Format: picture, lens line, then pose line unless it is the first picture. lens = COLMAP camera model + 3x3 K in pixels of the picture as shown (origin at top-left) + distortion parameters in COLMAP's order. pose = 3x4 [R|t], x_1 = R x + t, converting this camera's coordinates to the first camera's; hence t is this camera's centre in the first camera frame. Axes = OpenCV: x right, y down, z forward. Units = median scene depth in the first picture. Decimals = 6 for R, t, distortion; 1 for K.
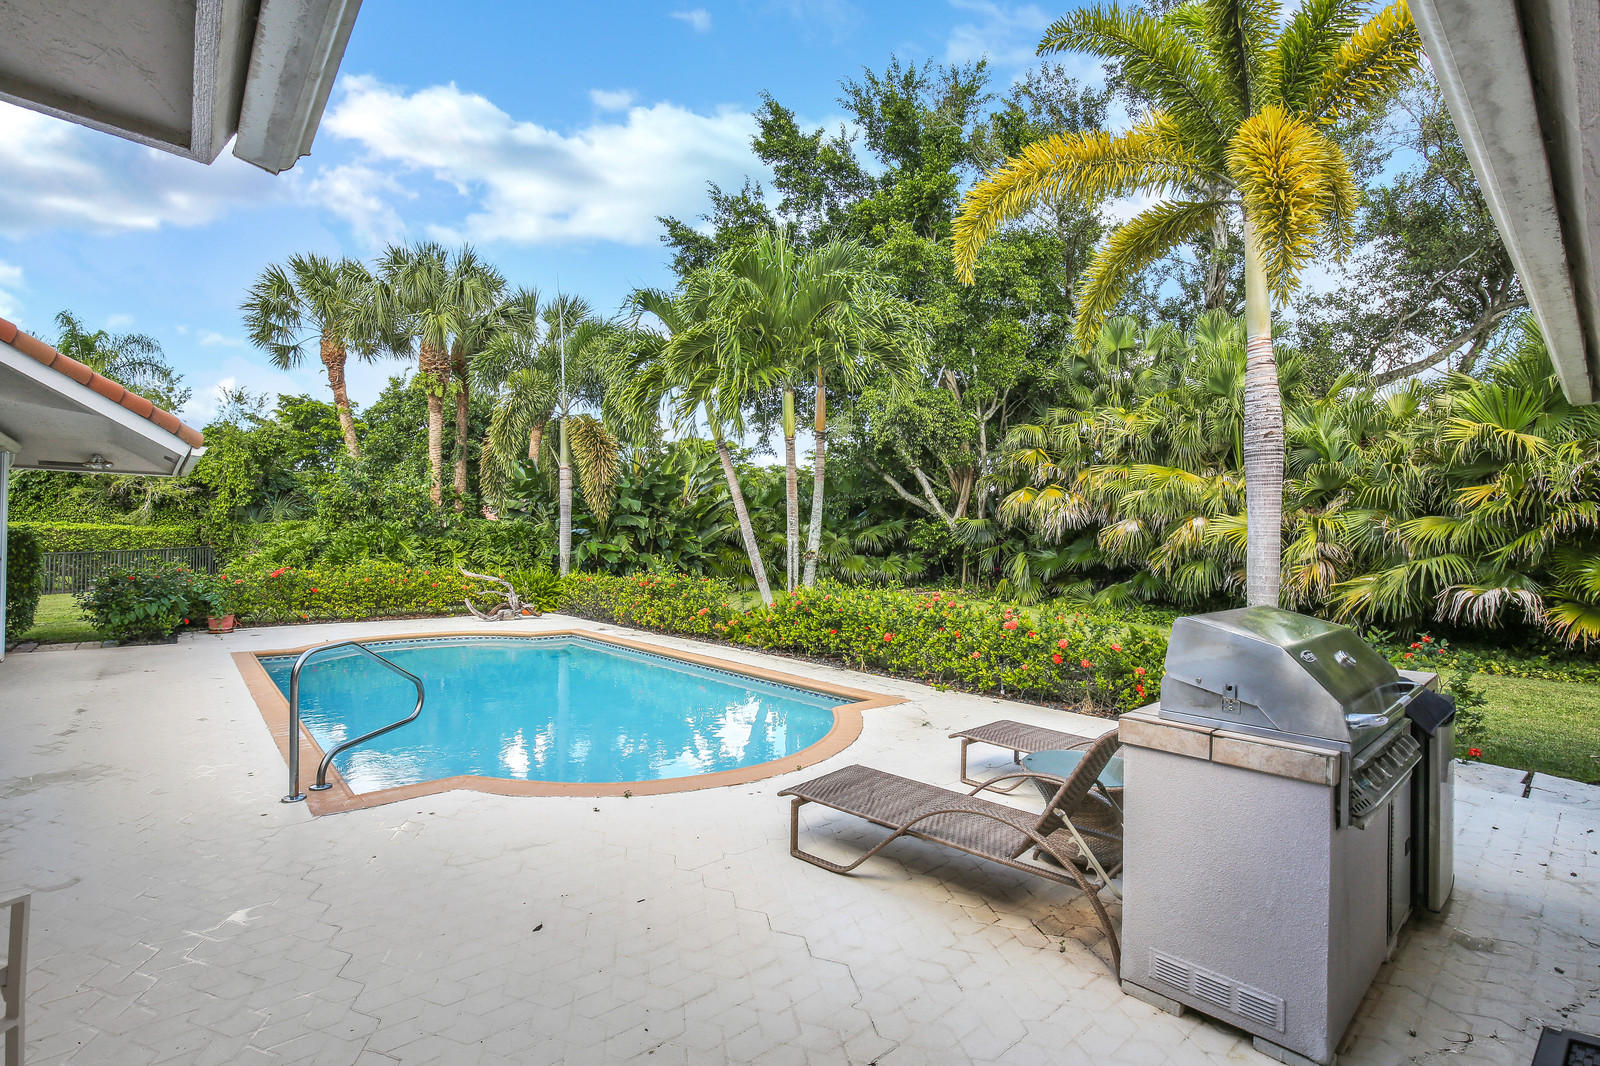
lens RADIAL K [[757.4, 0, 796.0], [0, 757.4, 530.7], [0, 0, 1]] dist [0.000755, -0.000122]
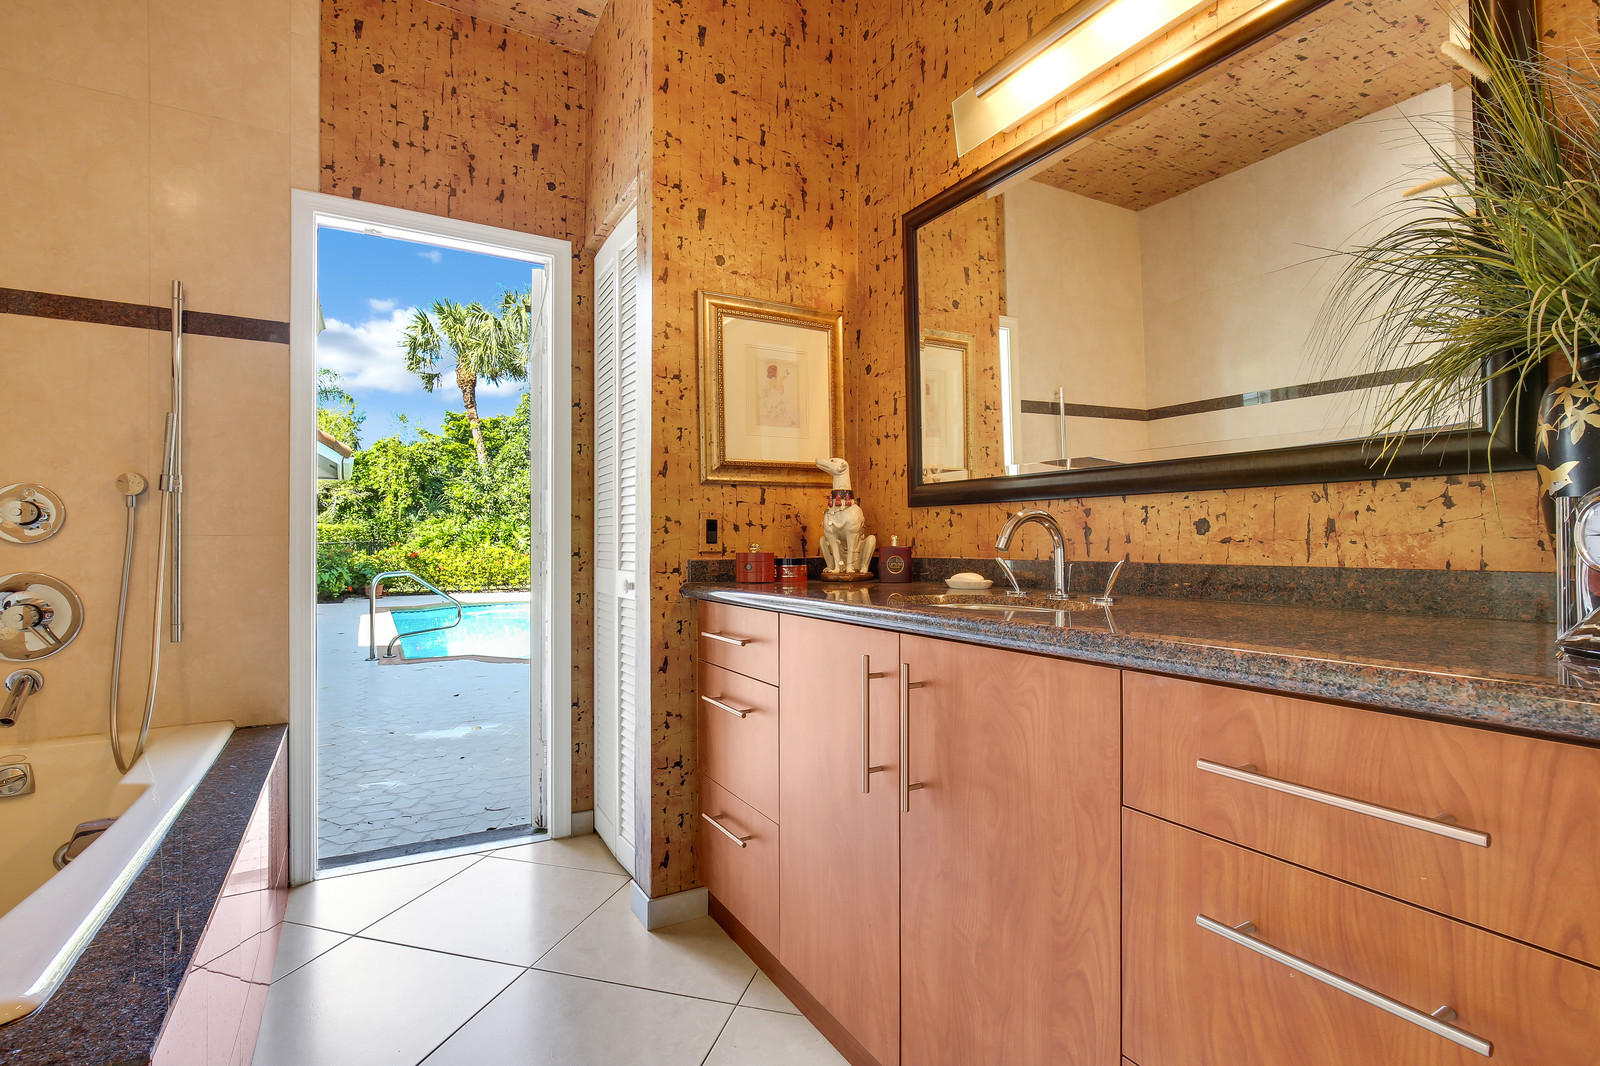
lens RADIAL K [[757.4, 0, 802.8], [0, 757.4, 537.1], [0, 0, 1]] dist [0.000755, -0.000122]
pose [[0.985499, -0.011301, -0.169302, 0.117976], [0.012563, 0.999901, 0.006381, 0.017730], [0.169213, -0.008415, 0.985544, -0.101031]]
